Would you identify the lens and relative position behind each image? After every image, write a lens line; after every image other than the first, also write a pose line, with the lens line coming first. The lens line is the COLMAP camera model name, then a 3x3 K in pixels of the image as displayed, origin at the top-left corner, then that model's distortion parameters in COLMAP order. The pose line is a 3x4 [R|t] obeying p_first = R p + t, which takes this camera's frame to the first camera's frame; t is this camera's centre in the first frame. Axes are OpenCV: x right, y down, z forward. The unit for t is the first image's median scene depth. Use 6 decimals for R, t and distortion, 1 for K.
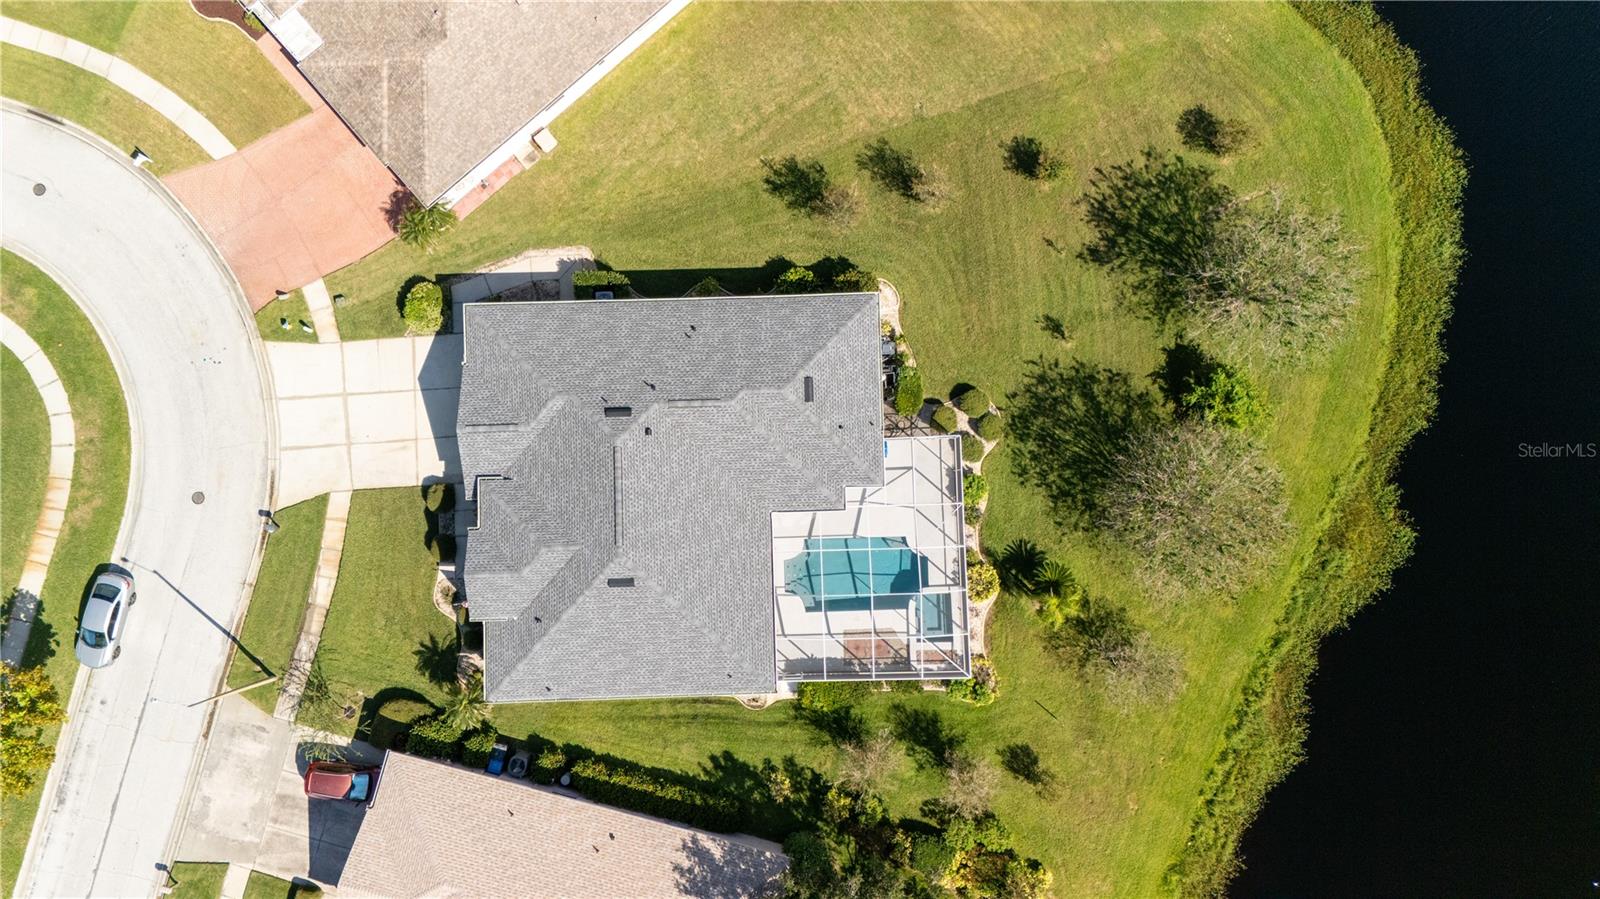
lens RADIAL K [[1181.3, 0, 800.0], [0, 1181.3, 449.5], [0, 0, 1]] dist [0.051159, -0.038584]
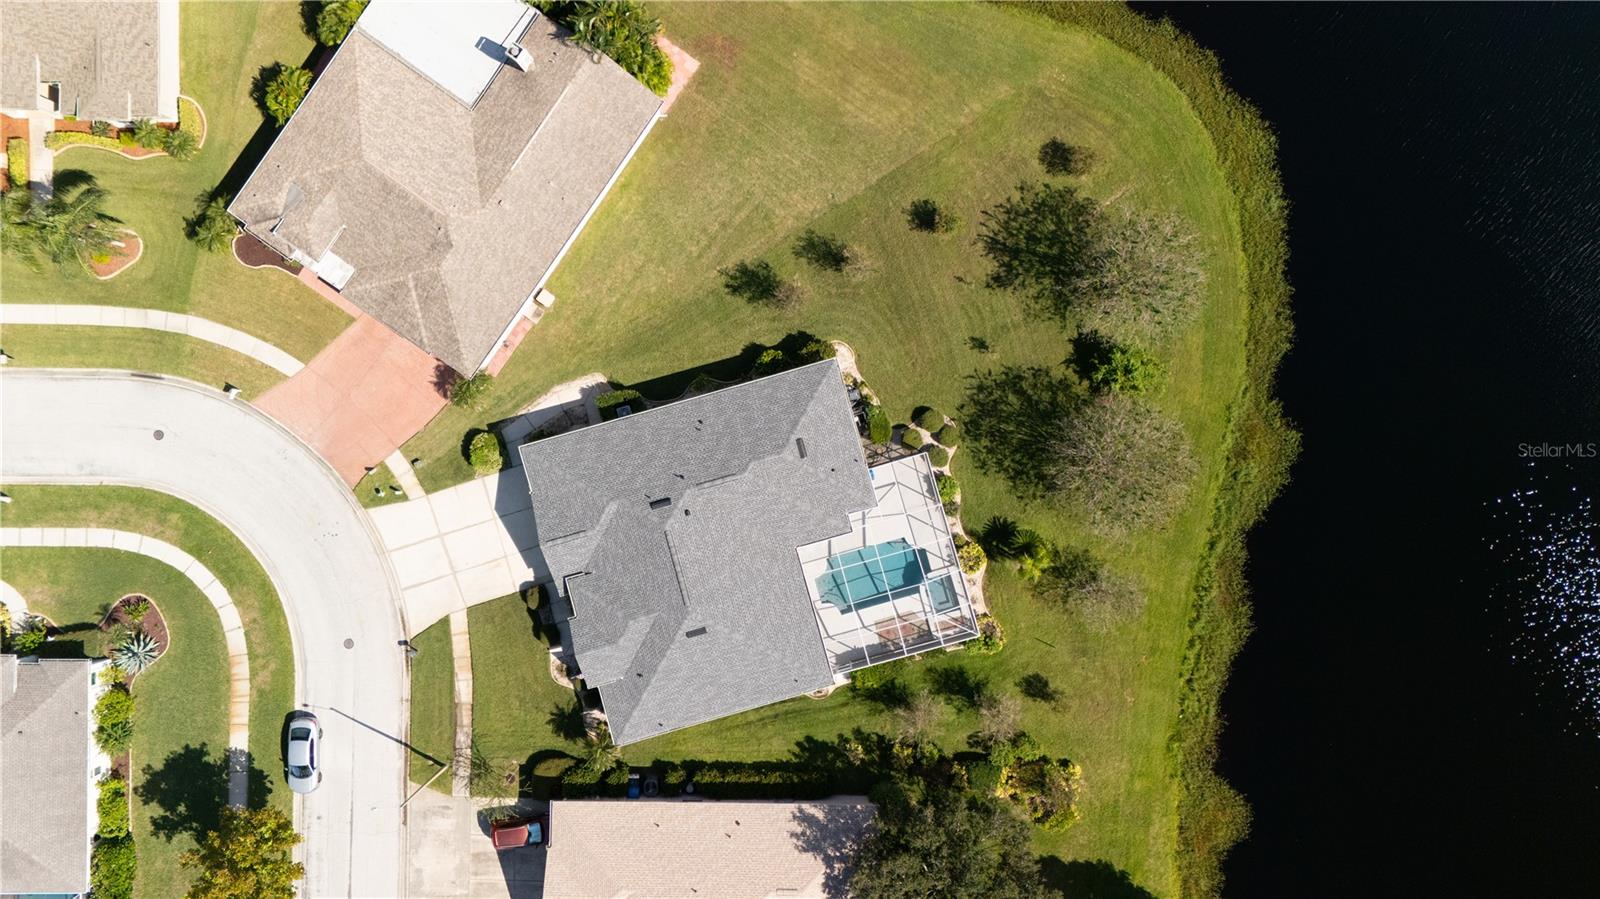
lens RADIAL K [[1181.3, 0, 800.0], [0, 1181.3, 449.5], [0, 0, 1]] dist [0.051159, -0.038584]
pose [[0.969902, -0.243442, -0.005166, 0.011120], [0.243408, 0.968755, 0.047603, -0.101493], [-0.006584, -0.047428, 0.998853, -0.242273]]
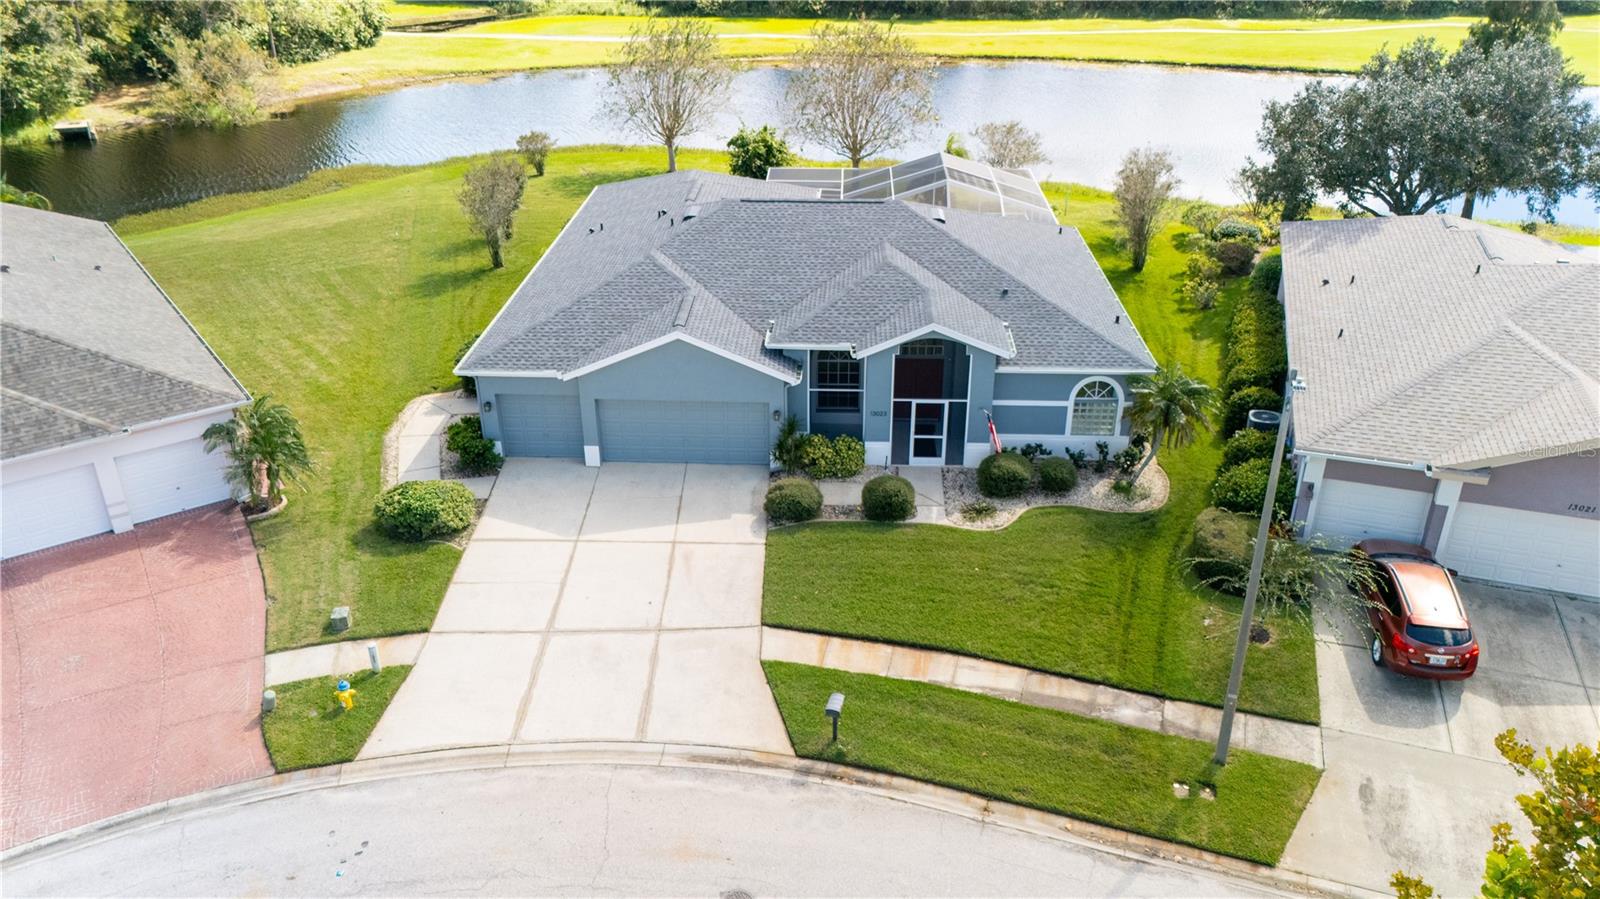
lens RADIAL K [[1174.0, 0, 800.0], [0, 1174.0, 449.5], [0, 0, 1]] dist [0.101013, -0.137492]
pose [[0.071521, -0.436915, 0.896655, -0.751857], [0.996812, 0.063173, -0.048727, 0.066981], [-0.035354, 0.897282, 0.440040, 0.739801]]
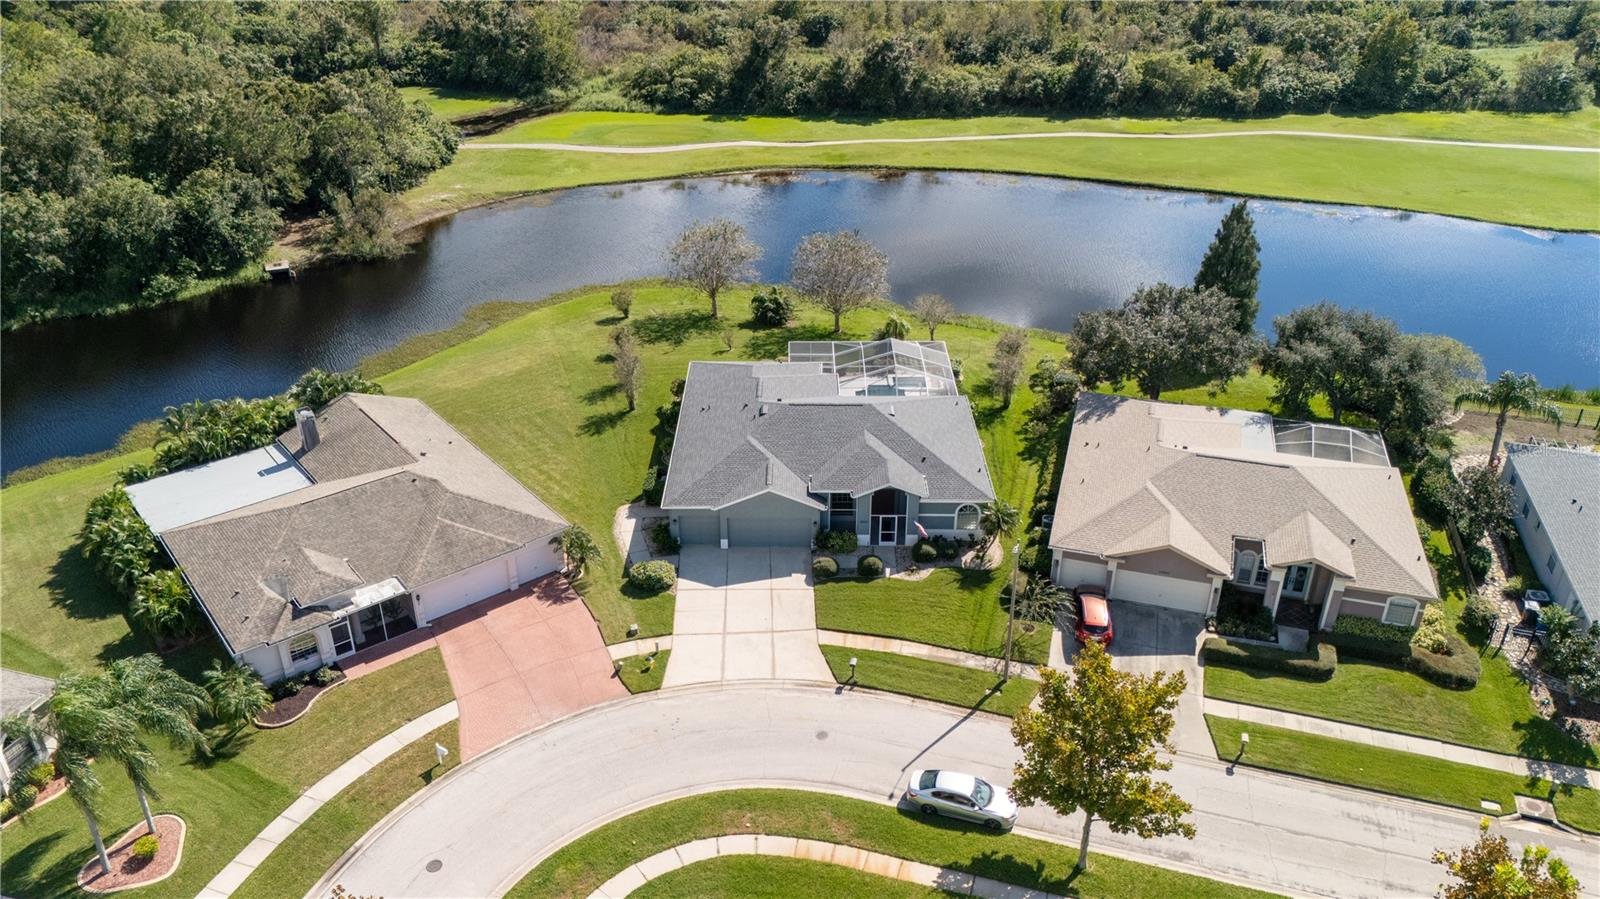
lens RADIAL K [[1174.0, 0, 800.0], [0, 1174.0, 449.5], [0, 0, 1]] dist [0.101013, -0.137492]
pose [[0.029494, -0.467499, 0.883502, -1.216916], [0.998801, 0.048336, -0.007767, 0.020021], [-0.039074, 0.882671, 0.468364, 0.377493]]
